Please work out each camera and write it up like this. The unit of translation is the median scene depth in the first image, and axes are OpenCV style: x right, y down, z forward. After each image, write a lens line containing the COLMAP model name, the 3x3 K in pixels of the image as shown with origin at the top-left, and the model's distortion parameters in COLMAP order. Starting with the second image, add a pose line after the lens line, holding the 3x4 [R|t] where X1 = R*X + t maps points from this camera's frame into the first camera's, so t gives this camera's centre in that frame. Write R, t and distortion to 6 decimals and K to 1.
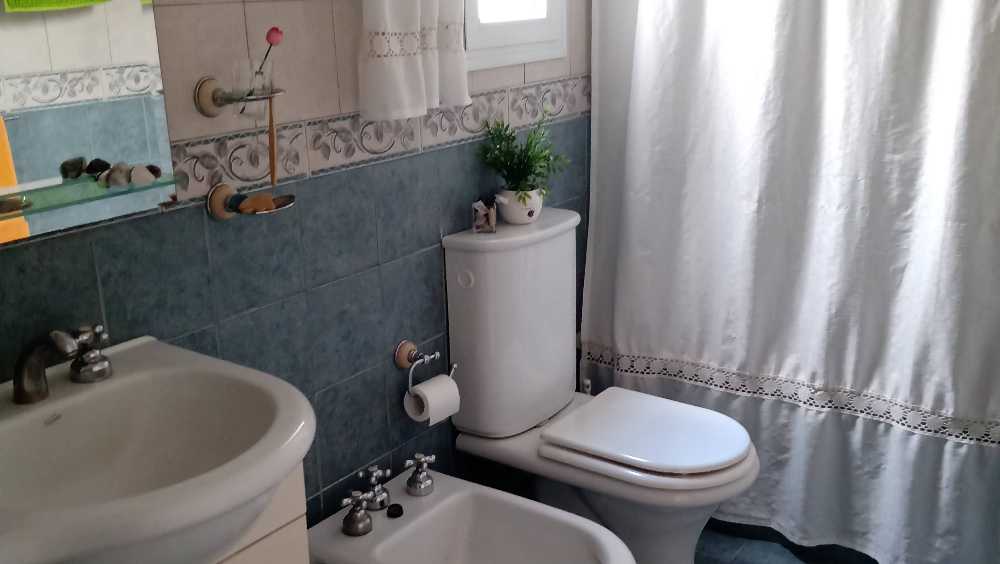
lens RADIAL K [[965.9, 0, 500.0], [0, 965.9, 282.0], [0, 0, 1]] dist [0.002246, 0.005592]
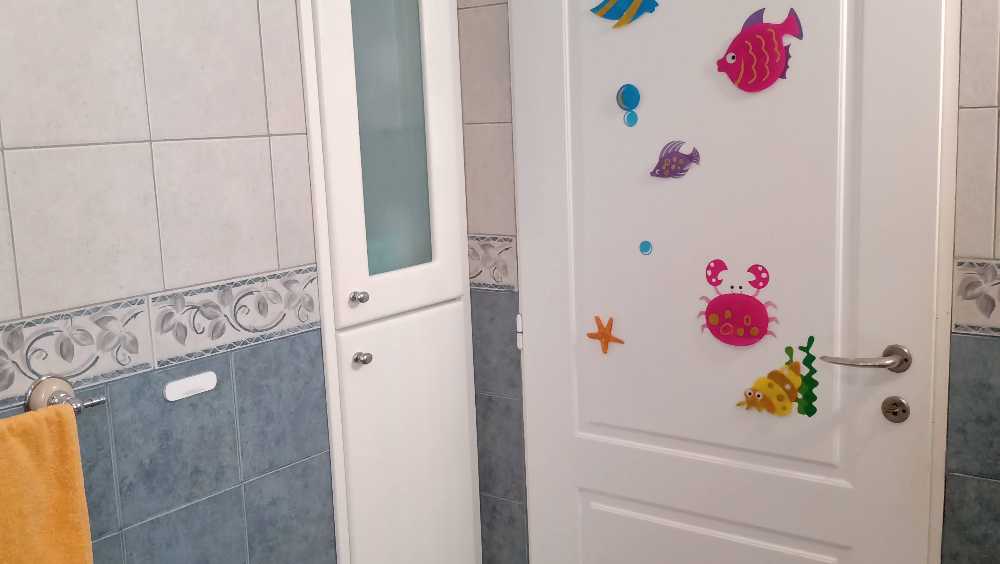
lens RADIAL K [[1082.4, 0, 500.0], [0, 1082.4, 282.0], [0, 0, 1]] dist [0.009851, 0.008541]
pose [[0.998702, -0.021374, -0.046241, 0.113006], [0.014632, 0.989831, -0.141496, -0.048129], [0.048795, 0.140635, 0.988858, 0.146387]]
